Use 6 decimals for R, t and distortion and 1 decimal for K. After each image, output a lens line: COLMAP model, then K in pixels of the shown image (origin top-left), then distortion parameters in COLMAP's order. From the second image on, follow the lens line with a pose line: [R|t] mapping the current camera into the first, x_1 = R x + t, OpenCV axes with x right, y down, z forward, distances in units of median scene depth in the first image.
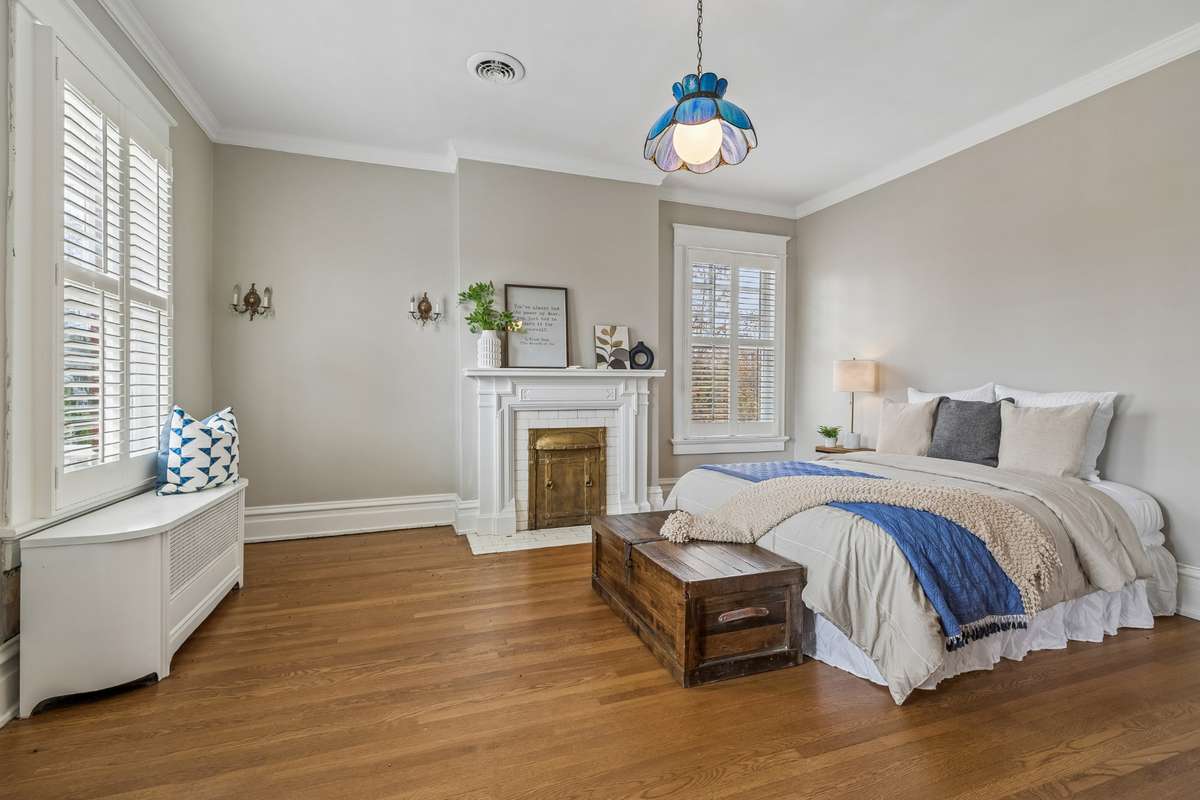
lens RADIAL K [[528.1, 0, 600.8], [0, 528.1, 390.4], [0, 0, 1]] dist [0.000933, -0.000217]
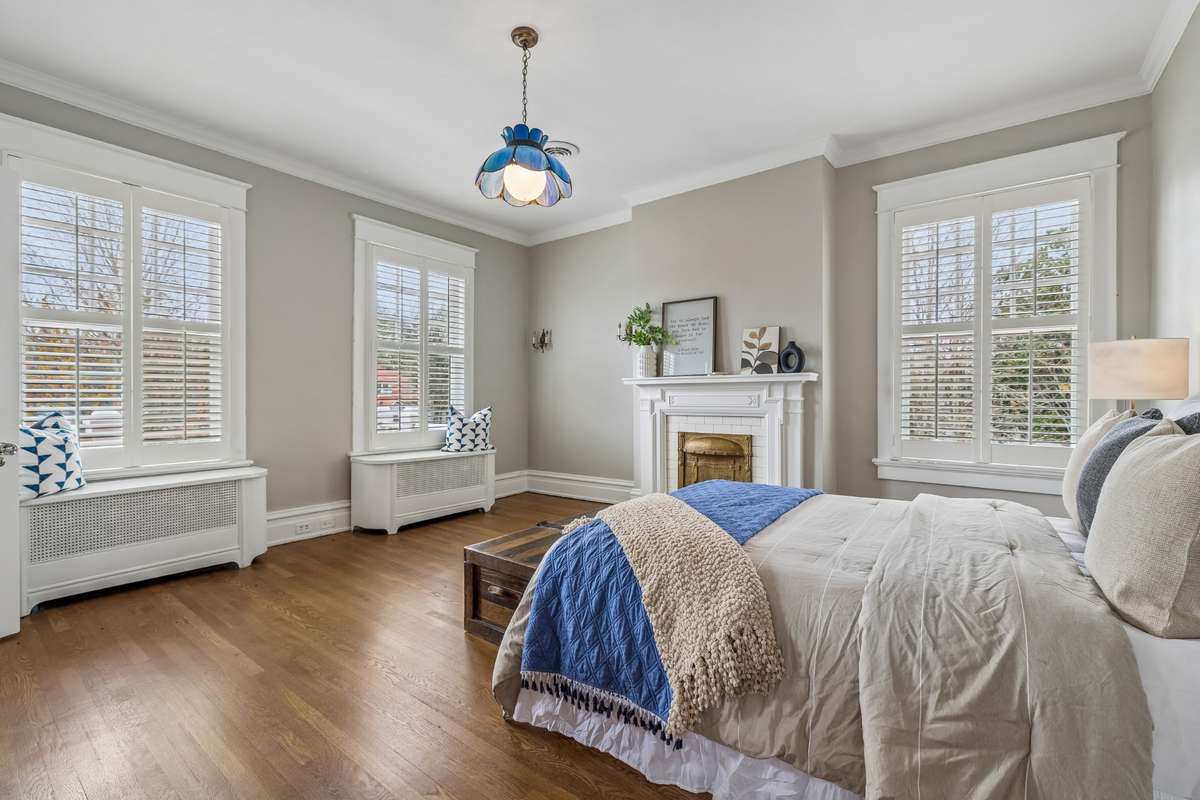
lens RADIAL K [[508.7, 0, 601.6], [0, 508.7, 394.5], [0, 0, 1]] dist [-0.000090, -0.000230]
pose [[0.556794, -0.003702, -0.830643, 0.656089], [0.001841, 0.999993, -0.003223, -0.001372], [0.830649, 0.000265, 0.556797, 0.281724]]
